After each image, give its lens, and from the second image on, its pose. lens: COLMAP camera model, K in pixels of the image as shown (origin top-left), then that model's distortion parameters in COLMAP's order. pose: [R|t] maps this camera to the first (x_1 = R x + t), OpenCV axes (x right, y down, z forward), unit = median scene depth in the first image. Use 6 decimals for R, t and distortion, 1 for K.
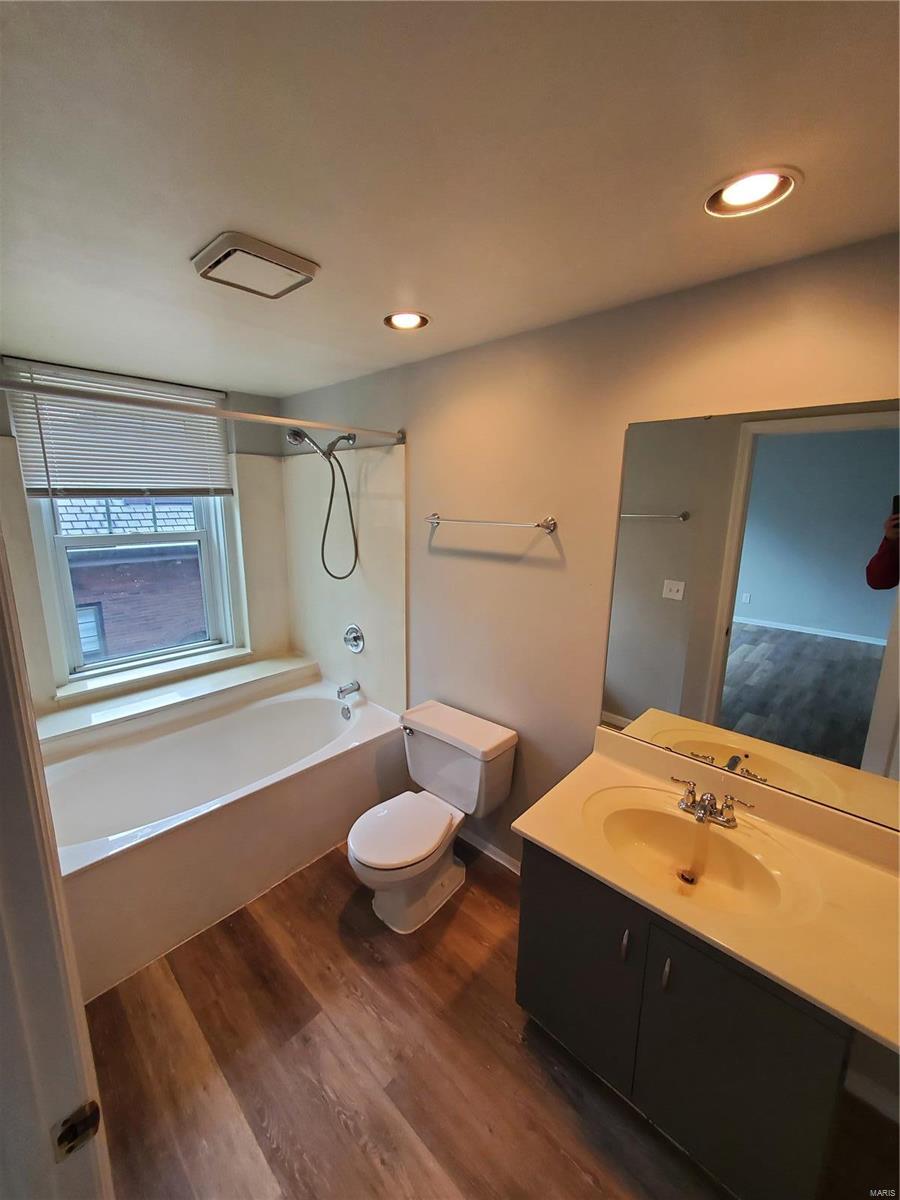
lens RADIAL K [[476.3, 0, 443.6], [0, 476.3, 598.4], [0, 0, 1]] dist [0.013594, -0.002638]
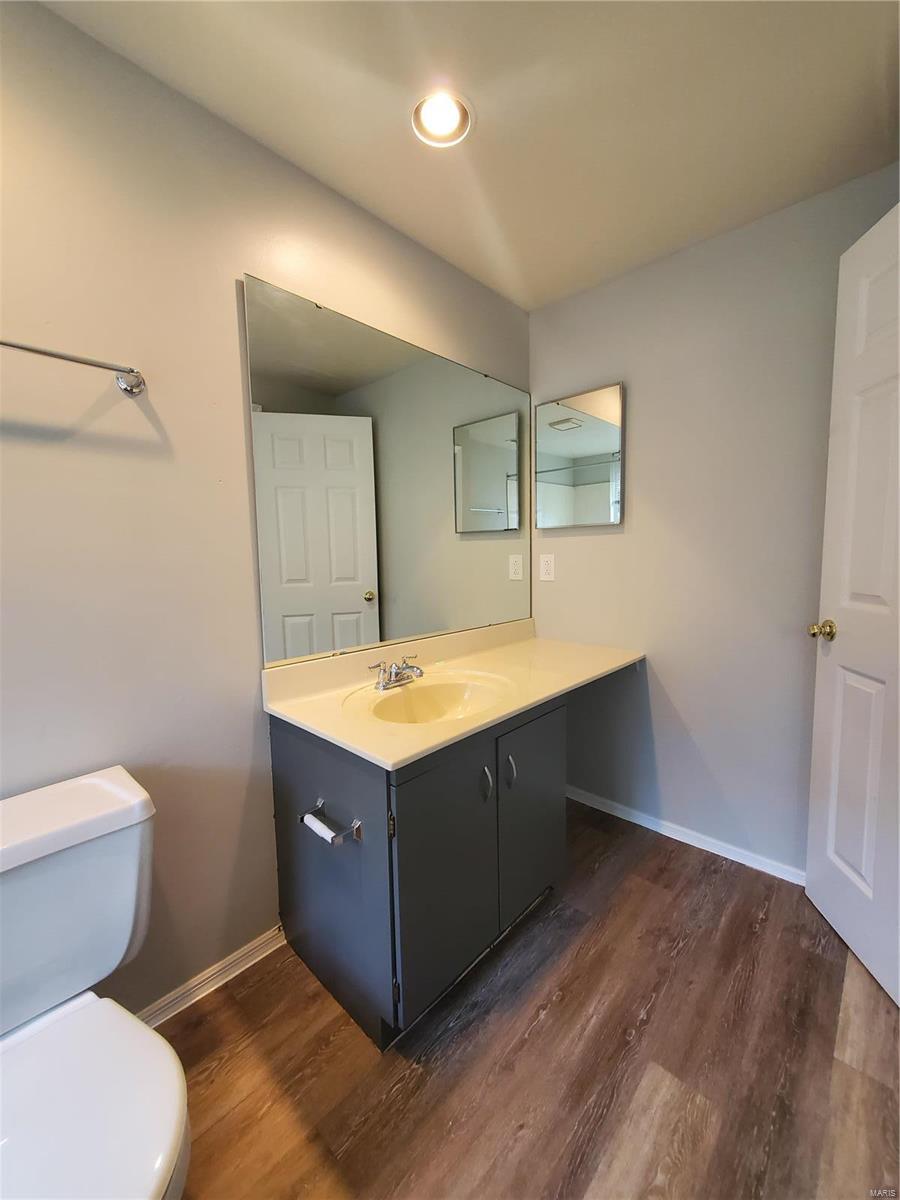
lens RADIAL K [[476.3, 0, 443.6], [0, 476.3, 598.4], [0, 0, 1]] dist [0.013594, -0.002638]
pose [[0.006040, -0.103965, 0.994563, -0.276511], [0.232146, 0.967554, 0.099732, 0.097846], [-0.972662, 0.230282, 0.029979, 0.442250]]
